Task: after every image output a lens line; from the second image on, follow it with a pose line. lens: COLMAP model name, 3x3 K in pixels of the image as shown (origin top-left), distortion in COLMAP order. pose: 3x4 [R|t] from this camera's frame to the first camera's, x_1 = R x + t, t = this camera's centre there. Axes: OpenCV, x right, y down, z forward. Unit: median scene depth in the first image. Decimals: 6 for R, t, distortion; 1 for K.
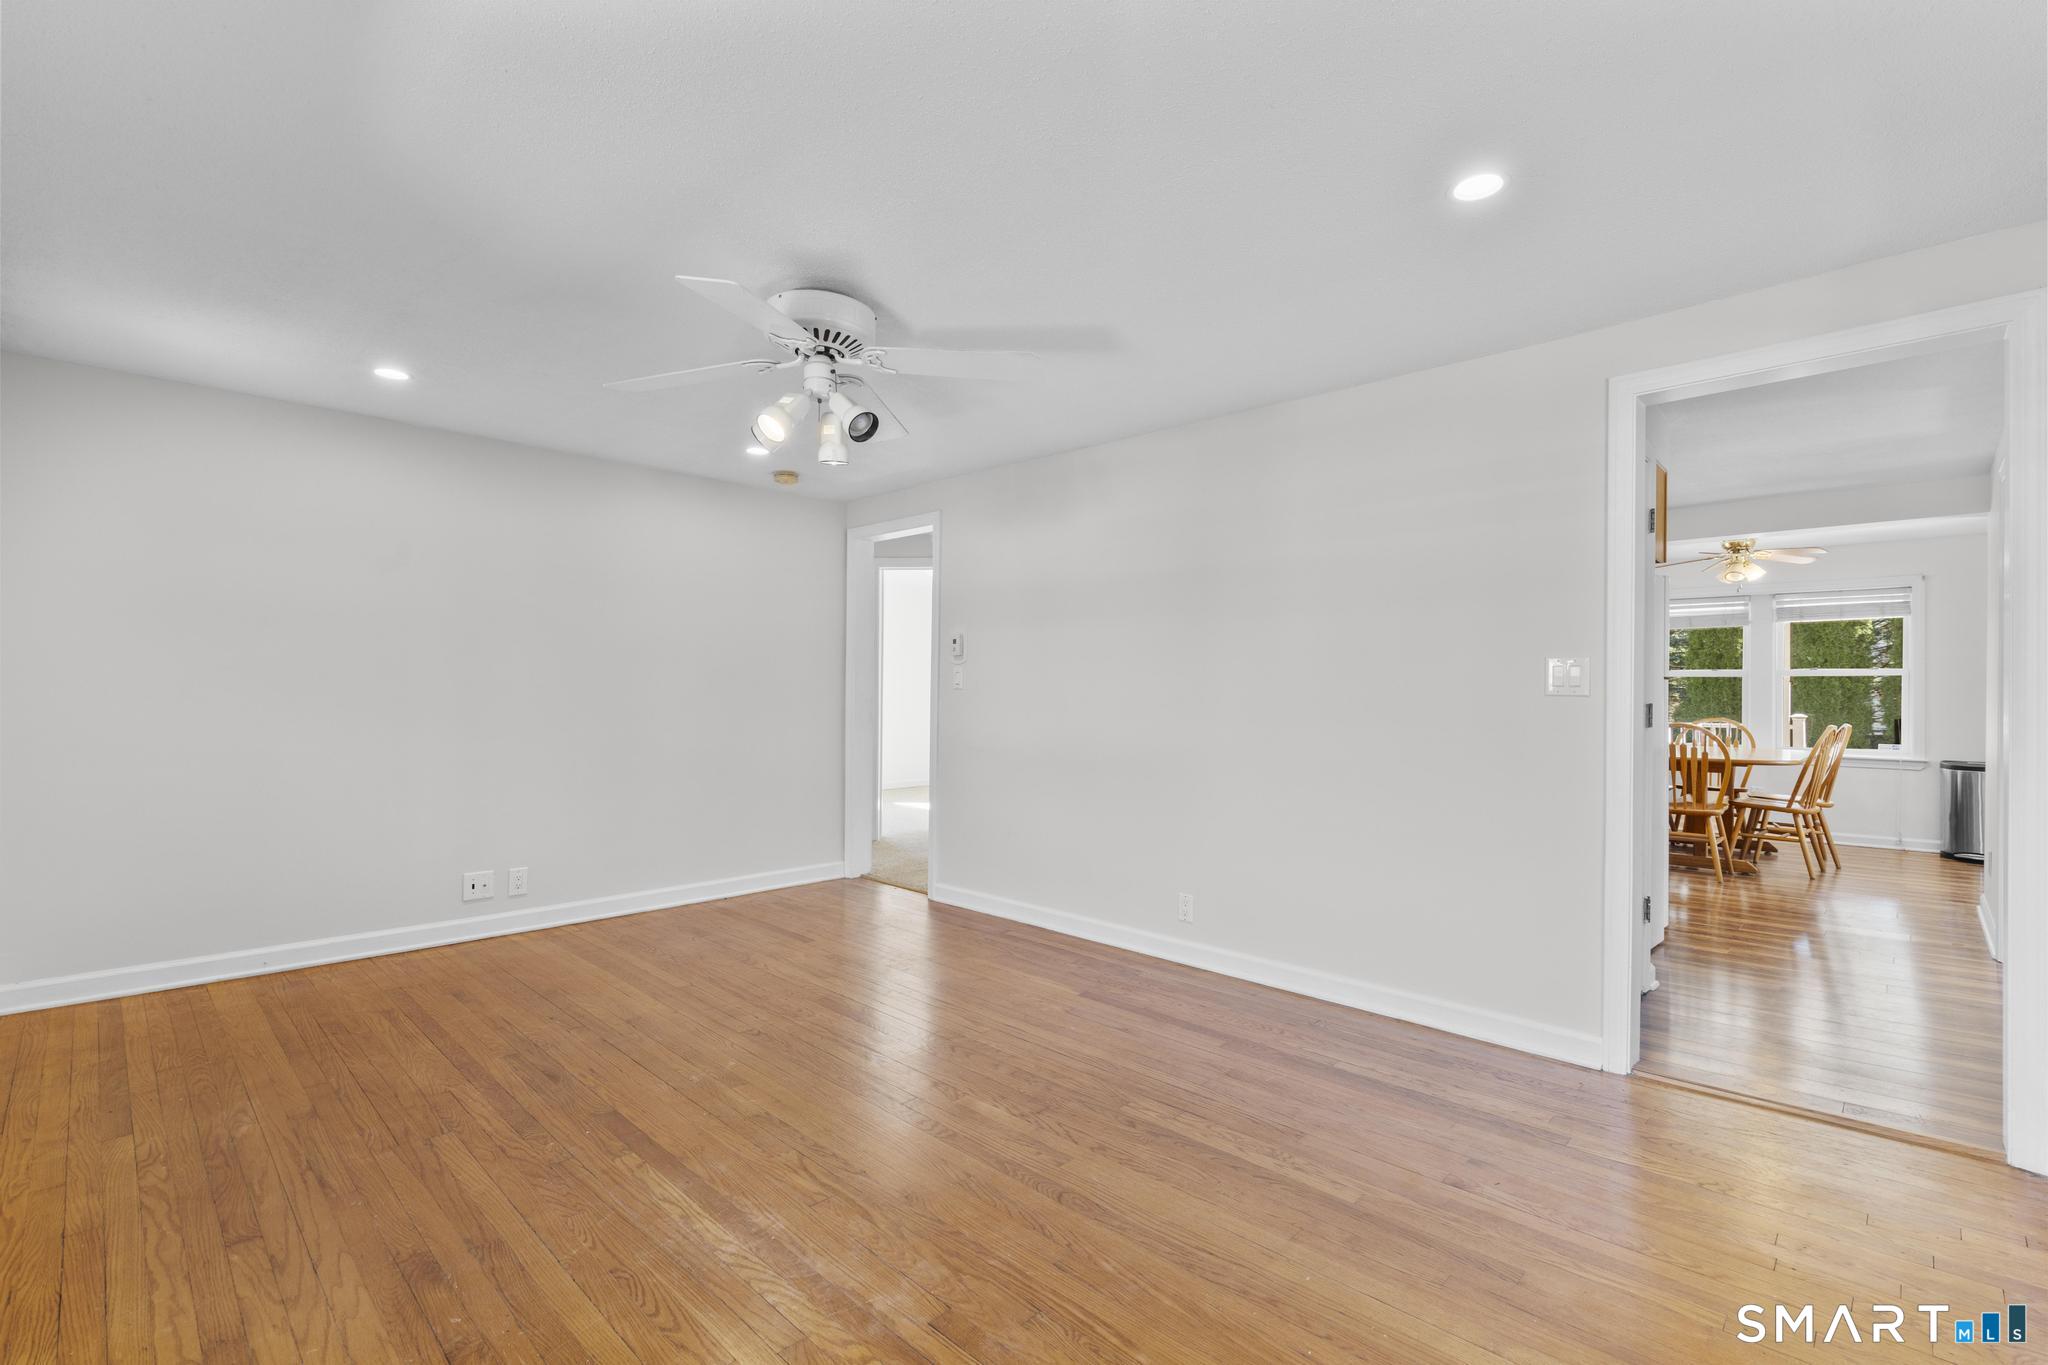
lens RADIAL K [[920.2, 0, 1020.8], [0, 920.2, 684.6], [0, 0, 1]] dist [-0.002111, 0.000187]
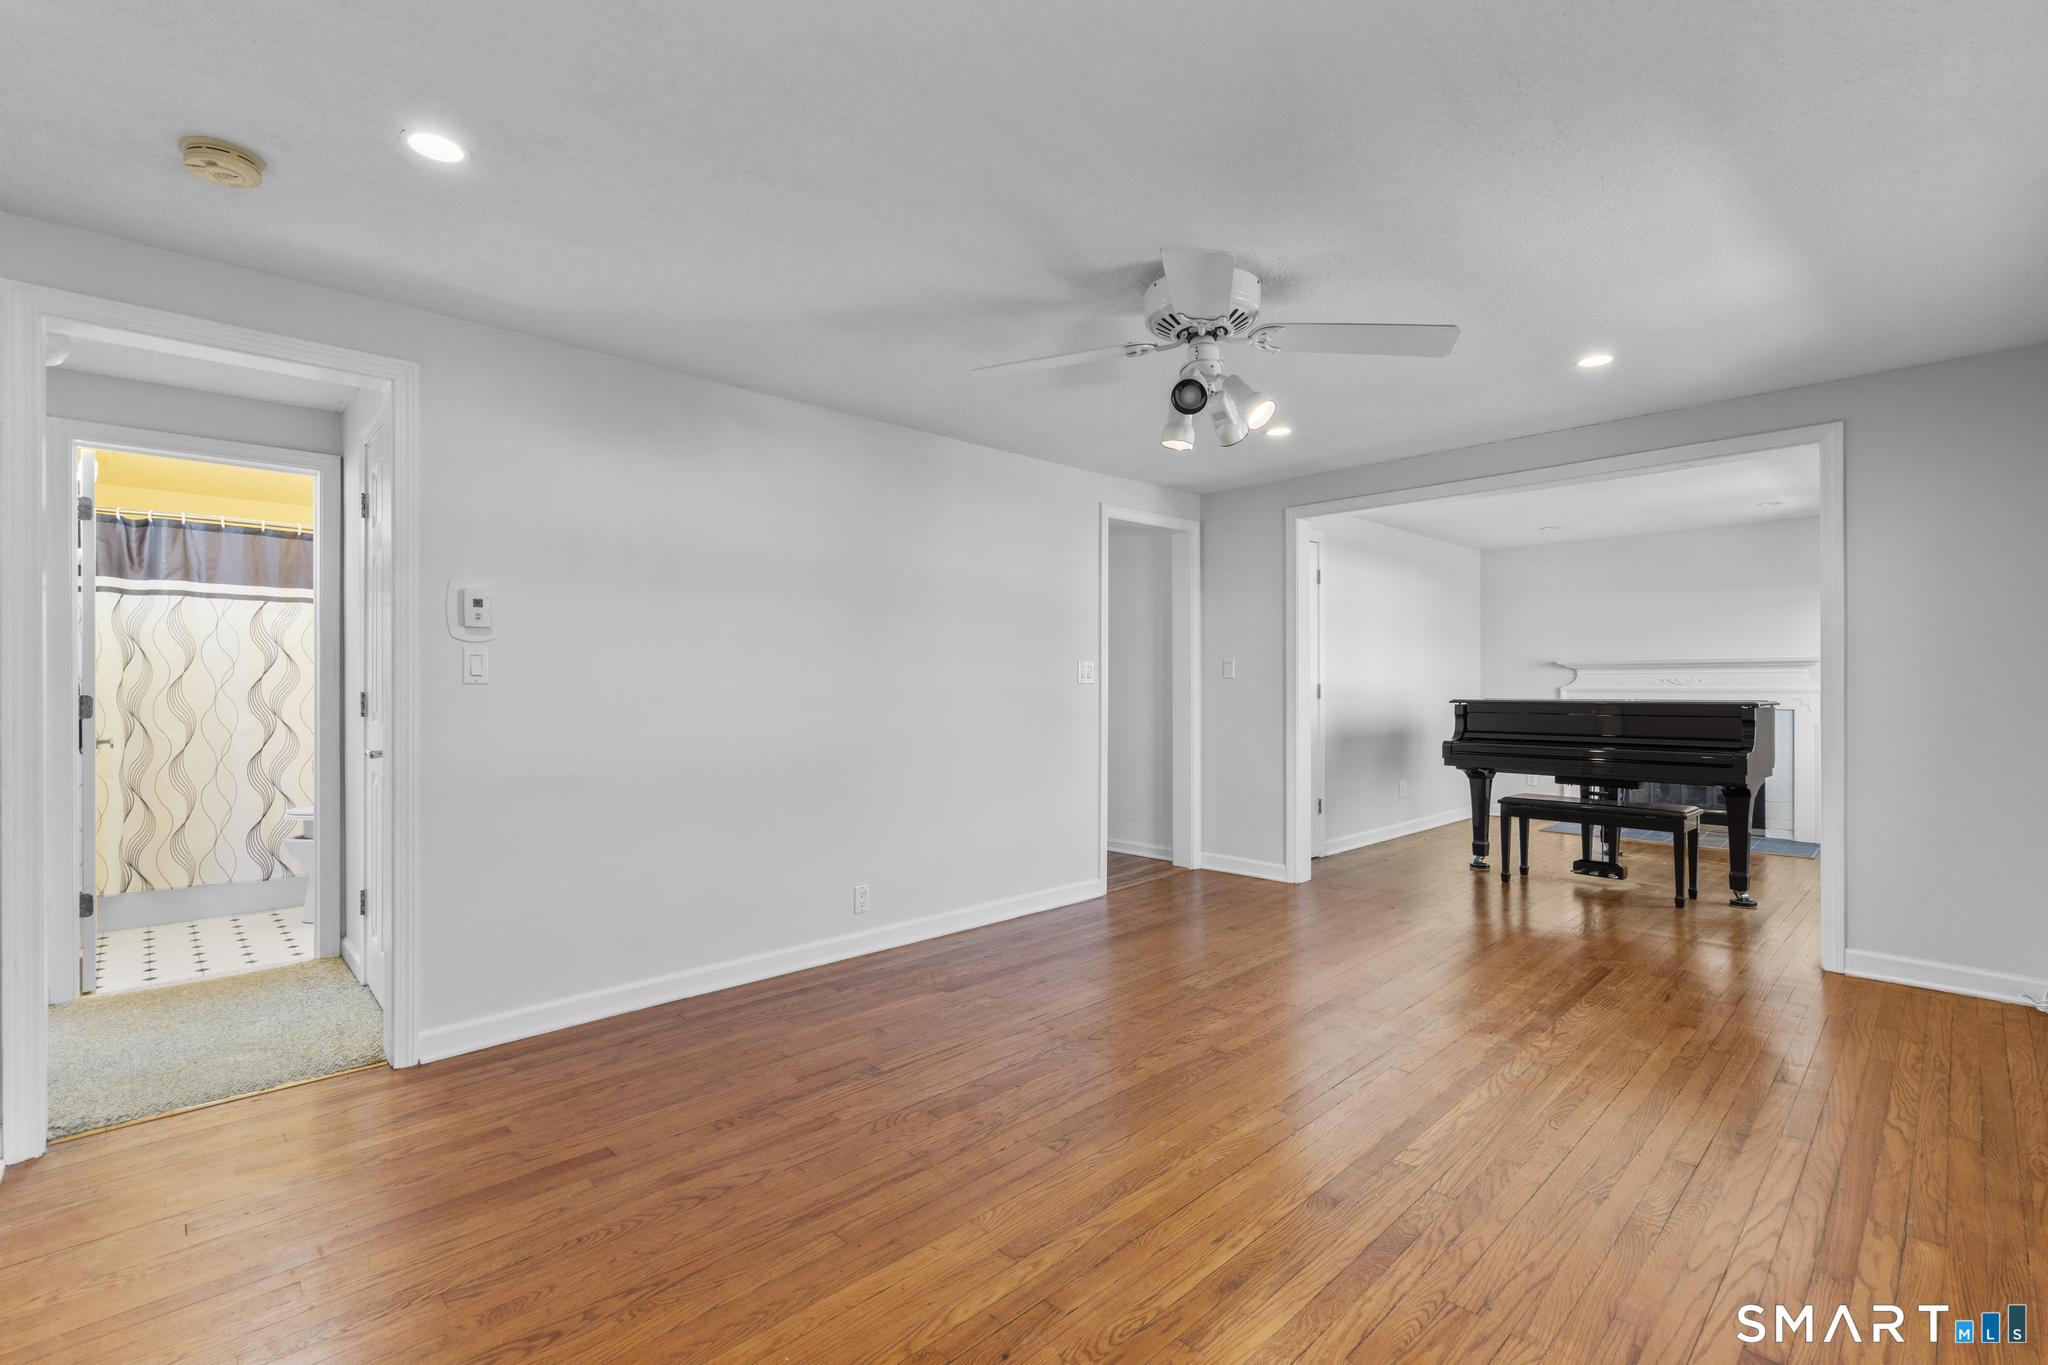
lens RADIAL K [[913.1, 0, 1020.7], [0, 913.1, 683.5], [0, 0, 1]] dist [-0.012574, 0.003352]
pose [[0.029145, -0.007239, 0.999549, -0.955936], [-0.000974, 0.999973, 0.007270, -0.000179], [-0.999575, -0.001186, 0.029137, 0.941097]]
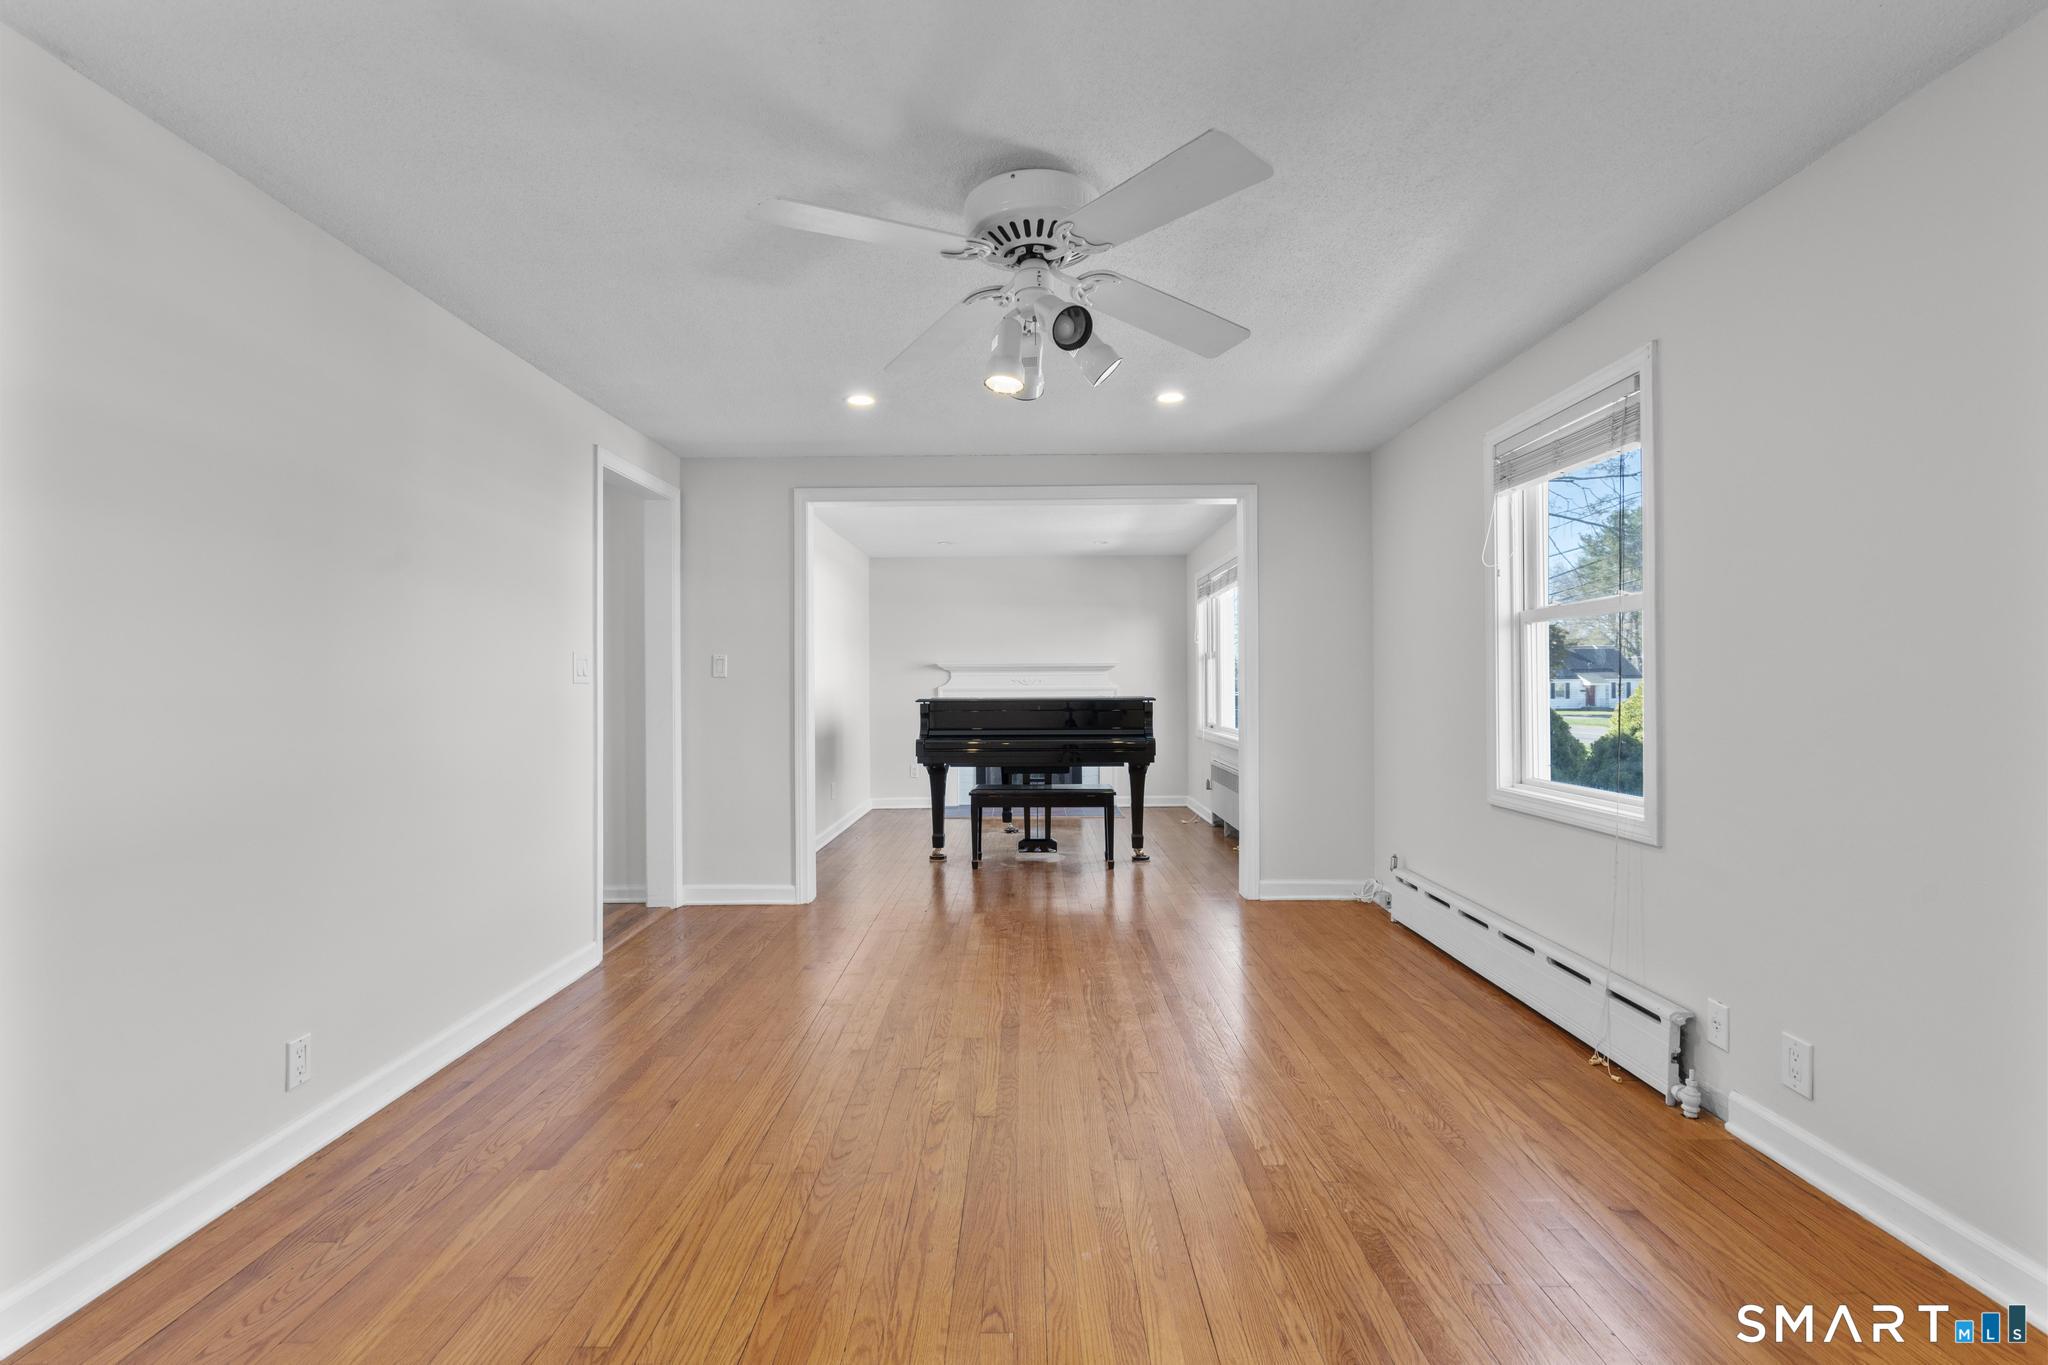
lens RADIAL K [[913.1, 0, 1020.7], [0, 913.1, 683.5], [0, 0, 1]] dist [-0.012574, 0.003352]
pose [[-0.696465, -0.003346, 0.717583, -0.631762], [-0.002188, 0.999994, 0.002538, 0.006798], [-0.717587, 0.000197, -0.696468, 1.262231]]
